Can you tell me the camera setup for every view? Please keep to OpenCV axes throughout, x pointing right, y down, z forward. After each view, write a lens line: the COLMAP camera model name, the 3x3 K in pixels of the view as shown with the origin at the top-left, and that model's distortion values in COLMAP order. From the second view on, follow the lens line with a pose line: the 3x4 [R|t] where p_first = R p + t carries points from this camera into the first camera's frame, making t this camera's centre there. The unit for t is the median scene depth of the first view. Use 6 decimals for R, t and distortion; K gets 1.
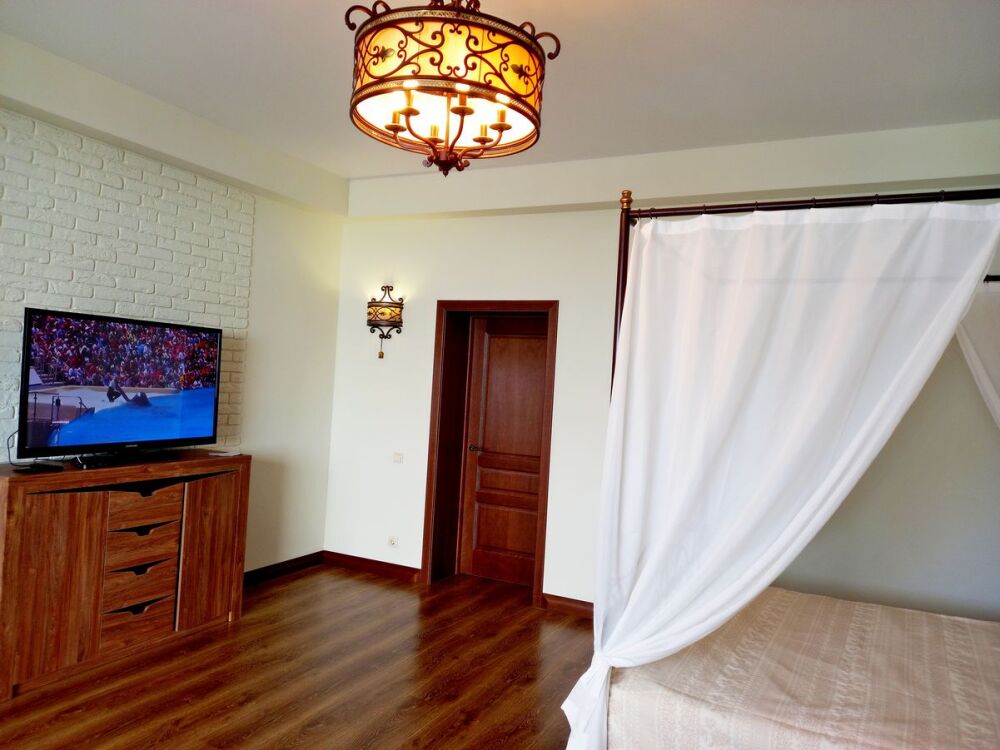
lens RADIAL K [[728.1, 0, 500.7], [0, 728.1, 375.5], [0, 0, 1]] dist [0.068142, -0.071542]
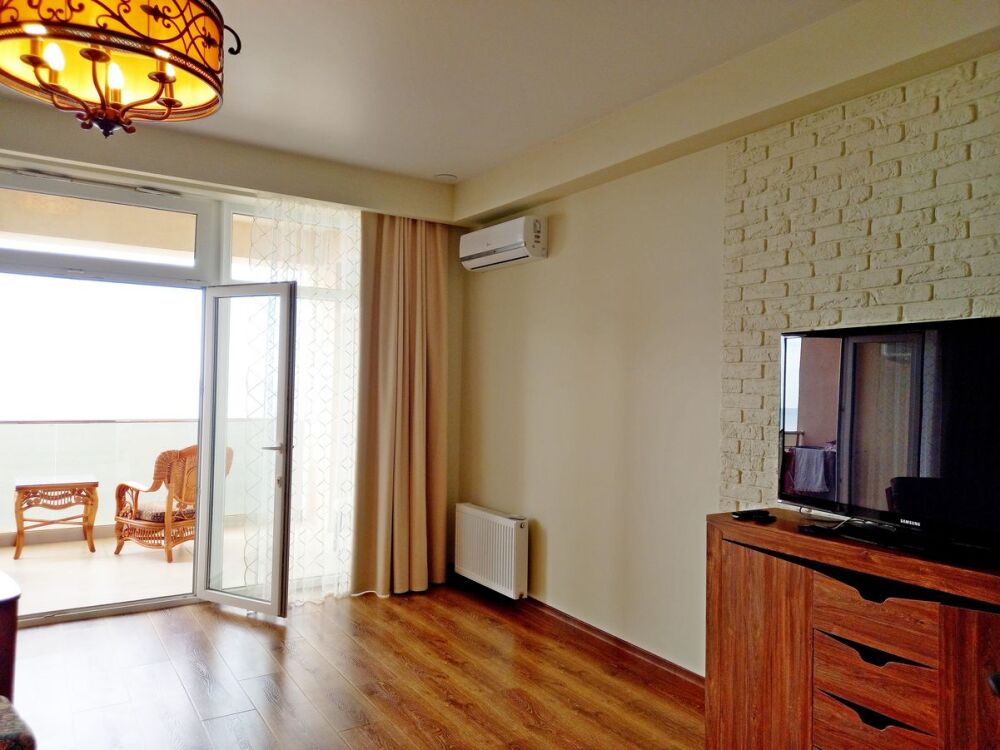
lens RADIAL K [[728.1, 0, 500.7], [0, 728.1, 375.5], [0, 0, 1]] dist [0.068142, -0.071542]
pose [[-0.513117, -0.079641, -0.854616, 0.254871], [-0.046724, 0.996801, -0.064837, 0.030223], [0.857046, 0.006662, -0.515197, 1.137628]]
